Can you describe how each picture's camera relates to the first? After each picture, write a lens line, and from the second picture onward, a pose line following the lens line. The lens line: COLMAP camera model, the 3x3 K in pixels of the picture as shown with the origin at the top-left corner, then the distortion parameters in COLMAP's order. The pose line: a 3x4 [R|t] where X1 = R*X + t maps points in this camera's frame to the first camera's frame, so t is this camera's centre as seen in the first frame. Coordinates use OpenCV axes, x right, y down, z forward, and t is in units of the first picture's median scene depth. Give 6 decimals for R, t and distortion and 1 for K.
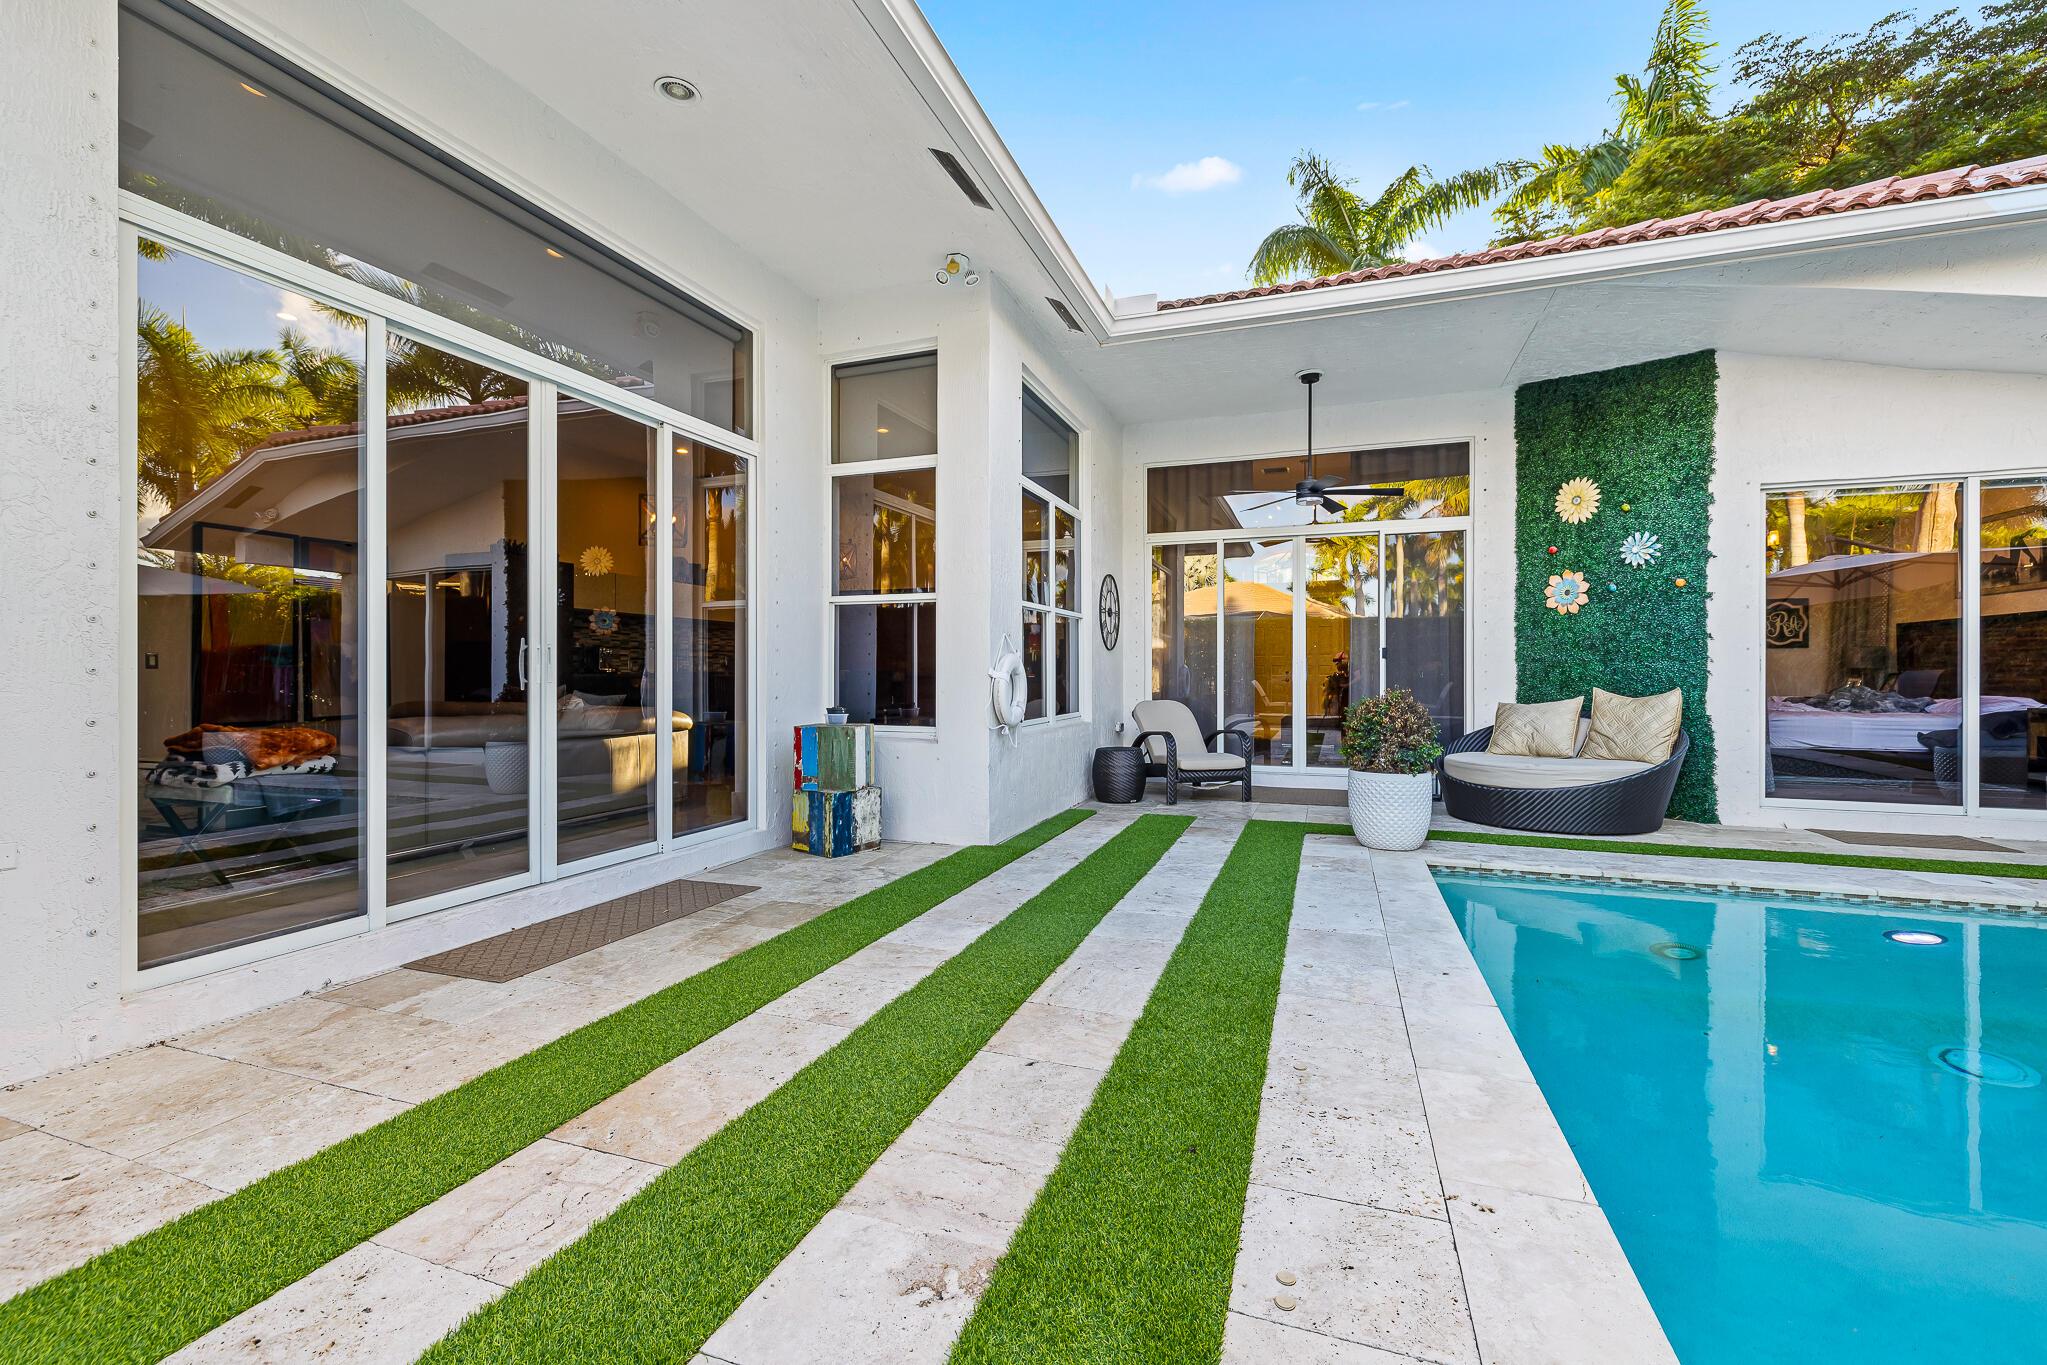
lens RADIAL K [[849.3, 0, 1037.8], [0, 849.3, 668.8], [0, 0, 1]] dist [-0.001580, 0.000634]
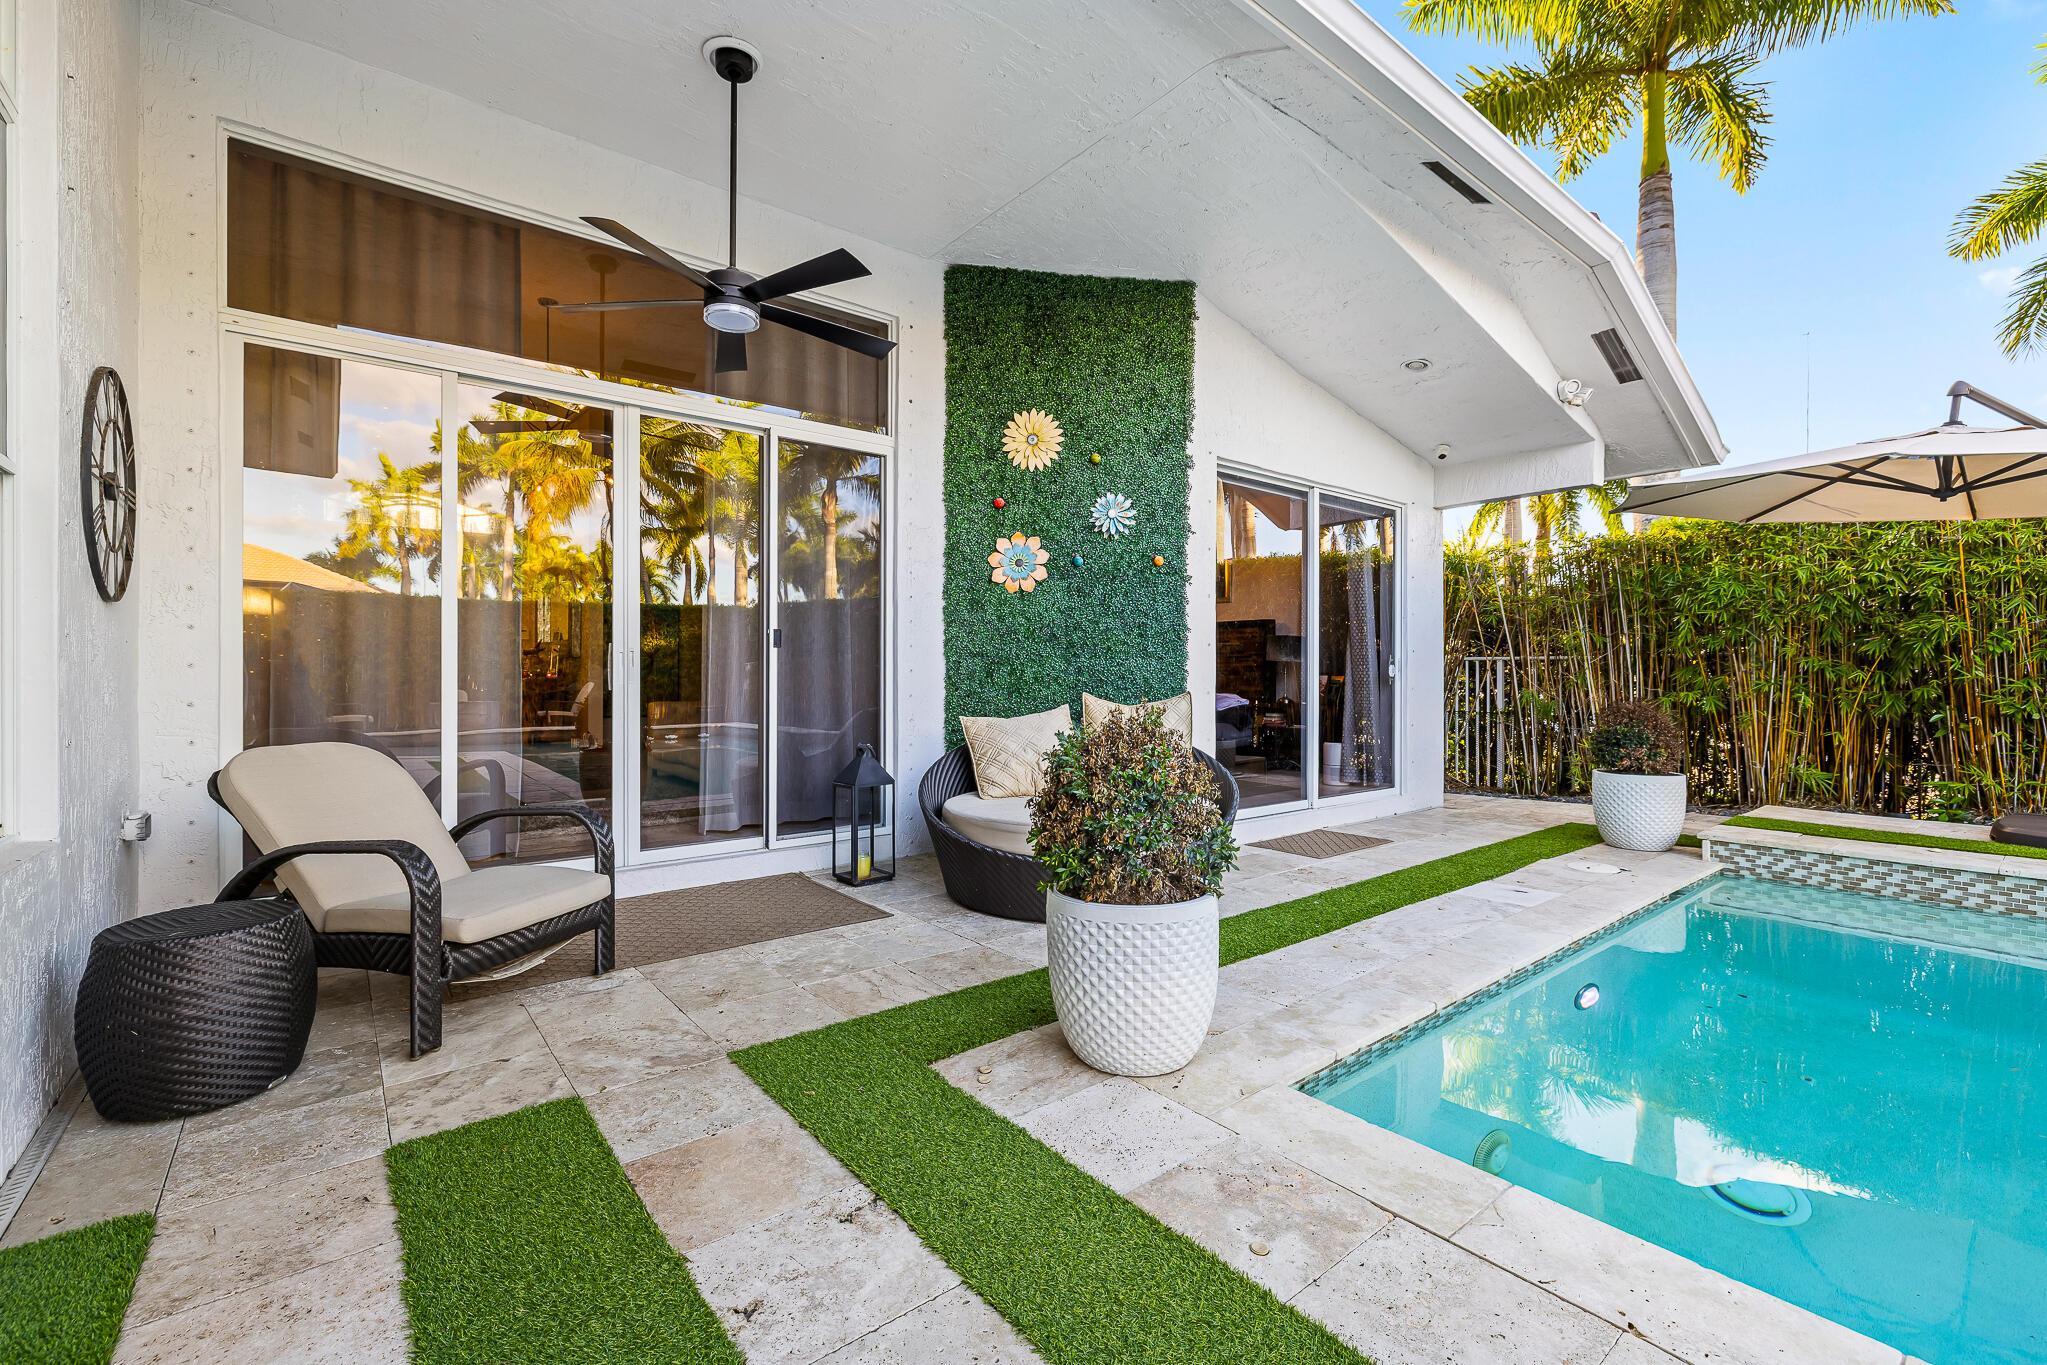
lens RADIAL K [[849.3, 0, 989.1], [0, 849.3, 672.8], [0, 0, 1]] dist [-0.001580, 0.000634]
pose [[0.539272, 0.000620, 0.842131, -0.009395], [-0.005205, 0.999983, 0.002597, 0.003570], [-0.842115, -0.005784, 0.539267, 0.661066]]
